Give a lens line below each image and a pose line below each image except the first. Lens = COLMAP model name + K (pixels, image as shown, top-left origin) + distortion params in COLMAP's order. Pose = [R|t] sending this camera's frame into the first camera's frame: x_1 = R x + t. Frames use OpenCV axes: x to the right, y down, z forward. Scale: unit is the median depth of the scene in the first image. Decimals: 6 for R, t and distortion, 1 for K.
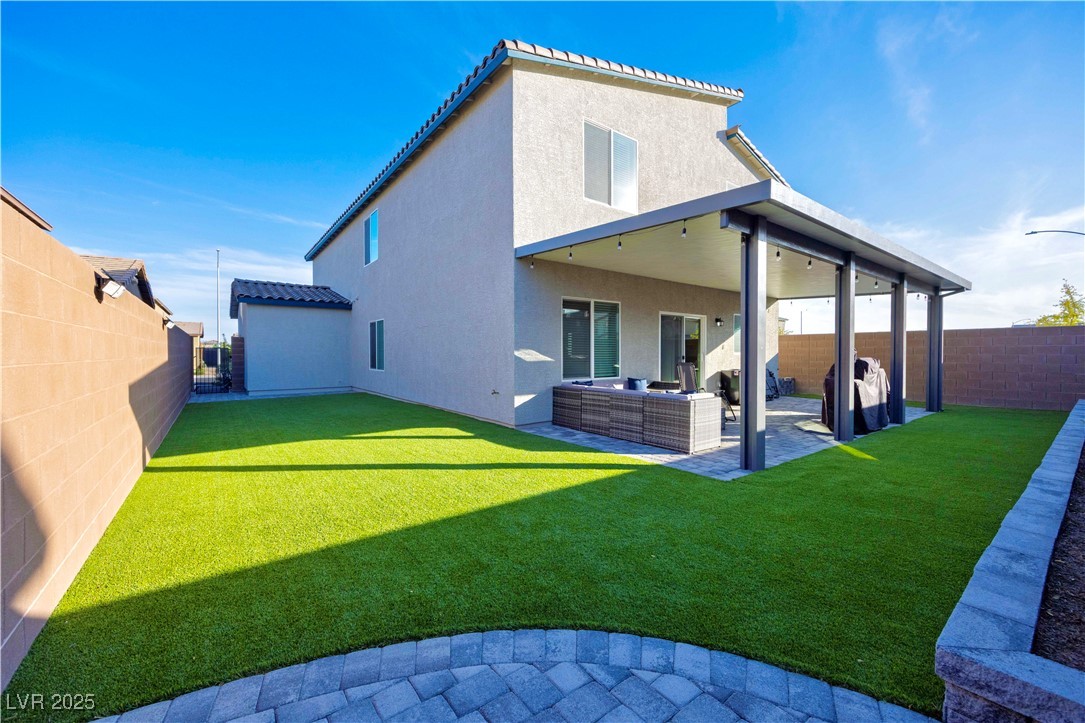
lens RADIAL K [[430.1, 0, 539.1], [0, 430.1, 359.2], [0, 0, 1]] dist [0.001142, -0.000093]
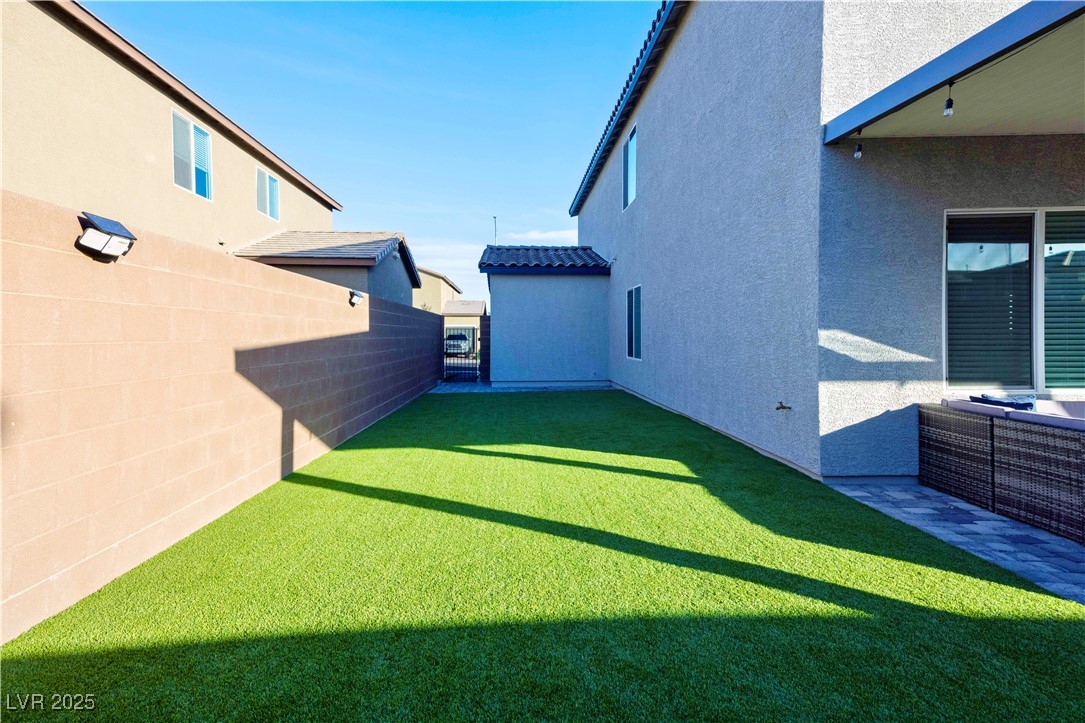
lens RADIAL K [[603.4, 0, 547.8], [0, 603.4, 337.8], [0, 0, 1]] dist [0.113911, -0.000491]
pose [[0.838079, -0.000030, -0.545548, 0.067578], [-0.004741, 0.999962, -0.007338, -0.001560], [0.545528, 0.008736, 0.838047, 0.195235]]
